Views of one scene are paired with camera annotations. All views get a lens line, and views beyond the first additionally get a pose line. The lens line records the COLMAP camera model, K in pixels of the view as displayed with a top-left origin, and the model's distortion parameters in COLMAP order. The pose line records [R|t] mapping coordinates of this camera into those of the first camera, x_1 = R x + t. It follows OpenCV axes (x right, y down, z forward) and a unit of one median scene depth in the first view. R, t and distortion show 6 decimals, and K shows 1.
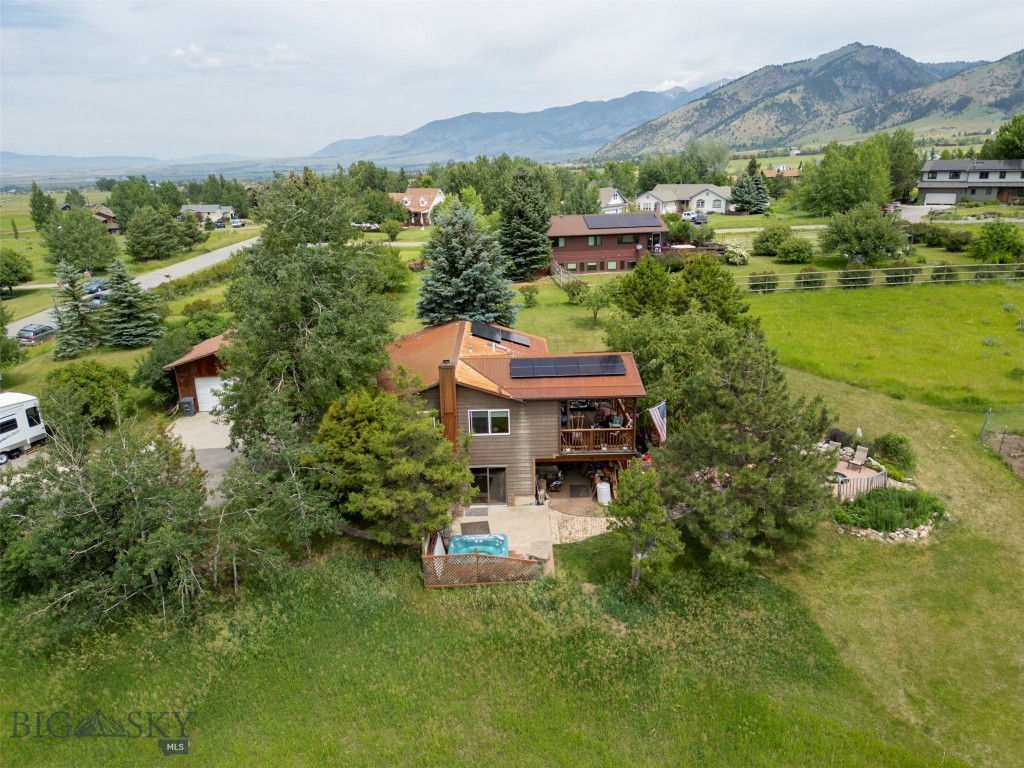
lens RADIAL K [[714.1, 0, 517.5], [0, 714.1, 381.4], [0, 0, 1]] dist [0.084595, -0.081073]
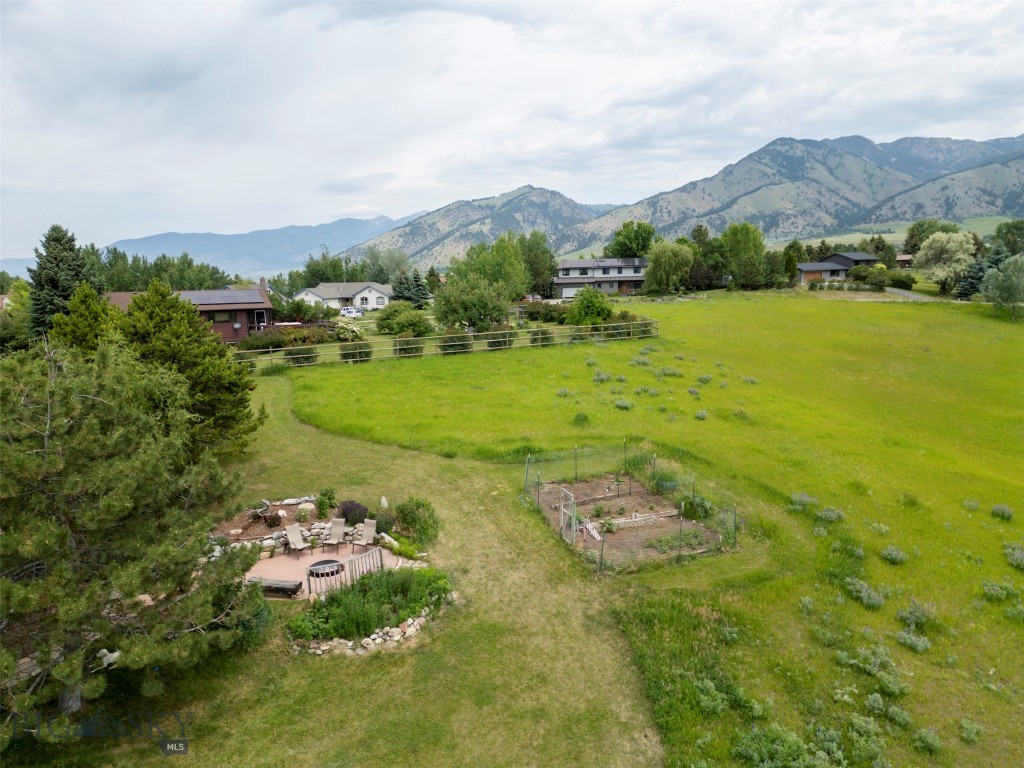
lens RADIAL K [[714.1, 0, 512.4], [0, 714.1, 378.6], [0, 0, 1]] dist [0.084595, -0.081073]
pose [[0.929528, -0.053536, 0.364846, 0.357005], [0.112113, 0.983597, -0.141305, 0.069768], [-0.351296, 0.172251, 0.920283, 0.251770]]
